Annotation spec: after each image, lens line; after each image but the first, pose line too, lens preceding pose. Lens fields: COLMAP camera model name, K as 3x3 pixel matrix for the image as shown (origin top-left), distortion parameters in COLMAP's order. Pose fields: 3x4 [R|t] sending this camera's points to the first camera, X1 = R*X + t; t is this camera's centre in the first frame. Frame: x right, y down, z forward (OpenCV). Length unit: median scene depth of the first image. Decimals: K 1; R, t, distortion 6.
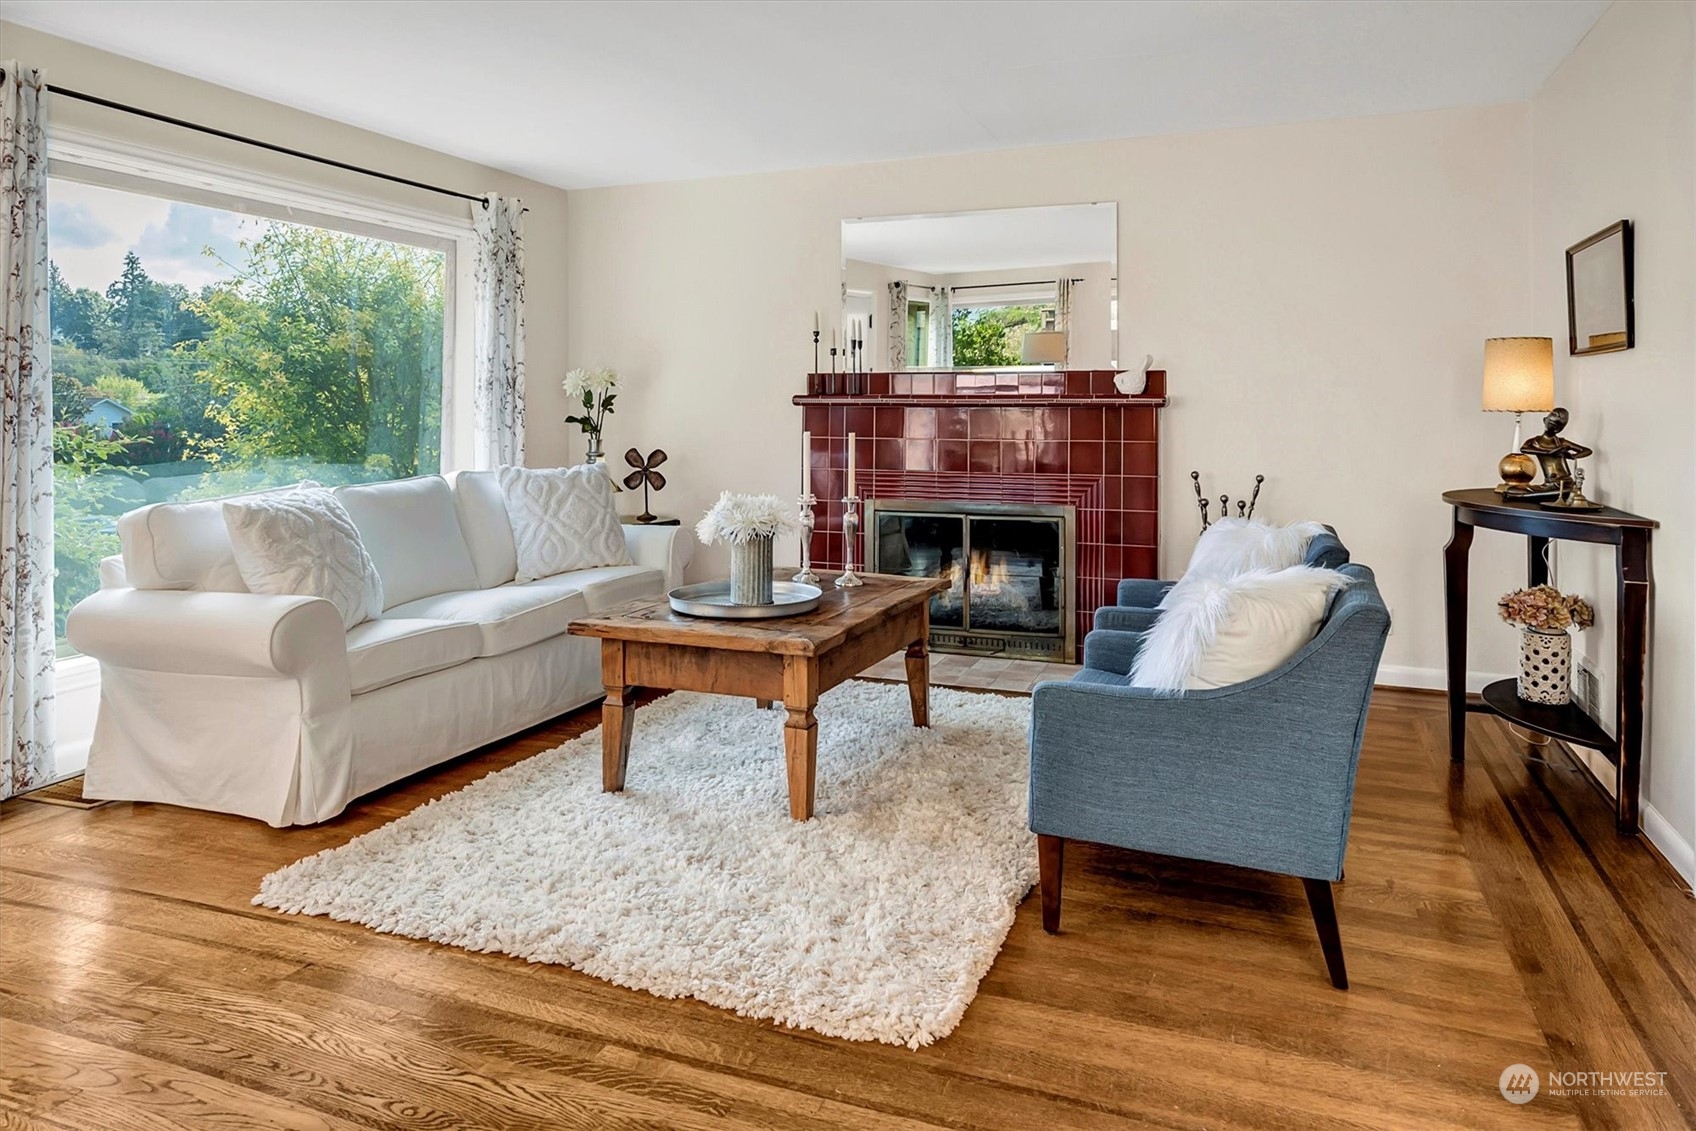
lens RADIAL K [[1095.5, 0, 850.9], [0, 1095.5, 403.1], [0, 0, 1]] dist [0.004281, -0.003754]
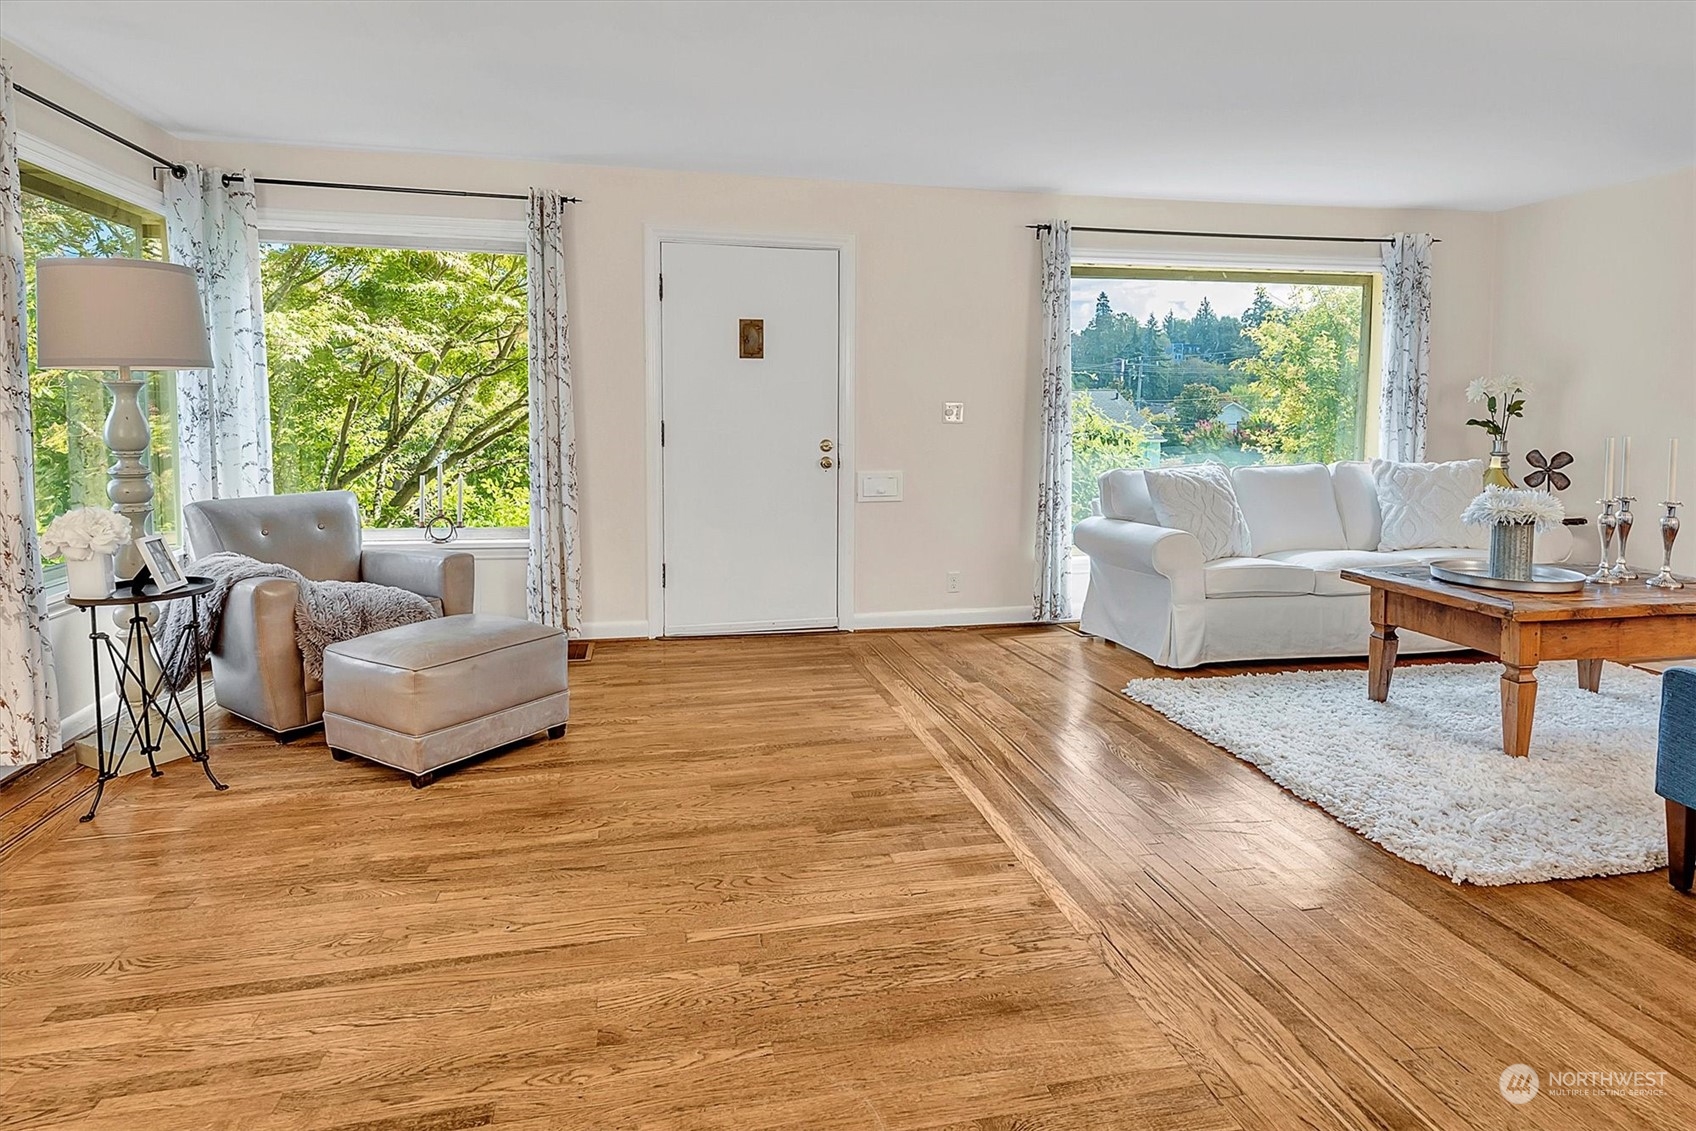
lens RADIAL K [[939.6, 0, 816.1], [0, 939.6, 481.7], [0, 0, 1]] dist [0.001313, 0.000191]
pose [[0.528716, 0.066248, -0.846210, 0.360680], [0.003092, 0.996793, 0.079969, -0.006448], [0.848793, -0.044898, 0.526815, -0.165633]]
